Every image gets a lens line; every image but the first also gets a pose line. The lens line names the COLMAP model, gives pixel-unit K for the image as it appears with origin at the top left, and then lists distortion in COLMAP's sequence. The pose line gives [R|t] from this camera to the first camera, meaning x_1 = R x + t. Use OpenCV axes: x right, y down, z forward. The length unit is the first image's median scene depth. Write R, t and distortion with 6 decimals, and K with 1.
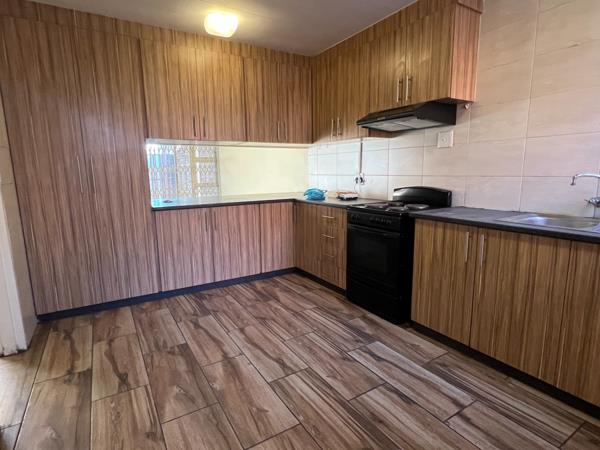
lens RADIAL K [[329.8, 0, 300.0], [0, 329.8, 227.7], [0, 0, 1]] dist [-0.006275, 0.000609]
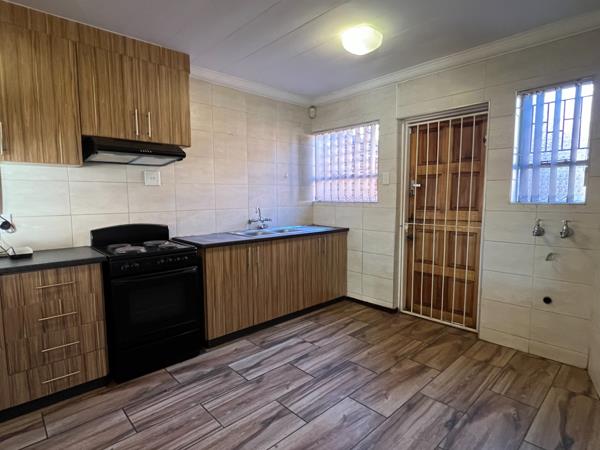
lens RADIAL K [[329.8, 0, 300.0], [0, 329.8, 227.7], [0, 0, 1]] dist [-0.006275, 0.000609]
pose [[-0.210175, -0.080857, 0.974314, -0.823507], [0.176177, 0.977127, 0.119094, -0.178387], [-0.961659, 0.196683, -0.191123, 0.900300]]
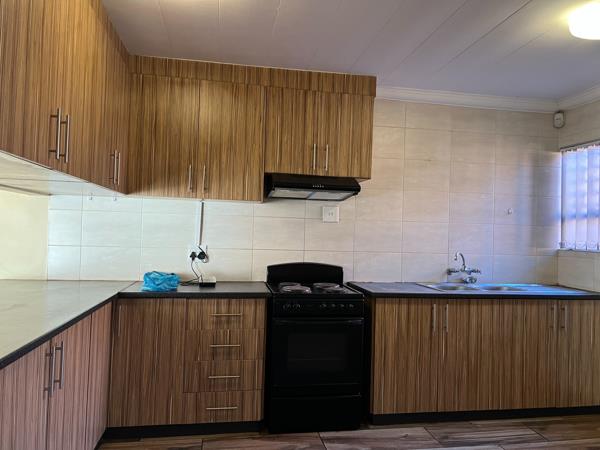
lens RADIAL K [[449.3, 0, 300.0], [0, 449.3, 225.0], [0, 0, 1]] dist [0.075270, -0.093234]
pose [[0.360786, 0.037491, 0.931895, -0.953587], [0.126438, 0.988001, -0.088699, -0.150379], [-0.924038, 0.149829, 0.351716, 0.722596]]
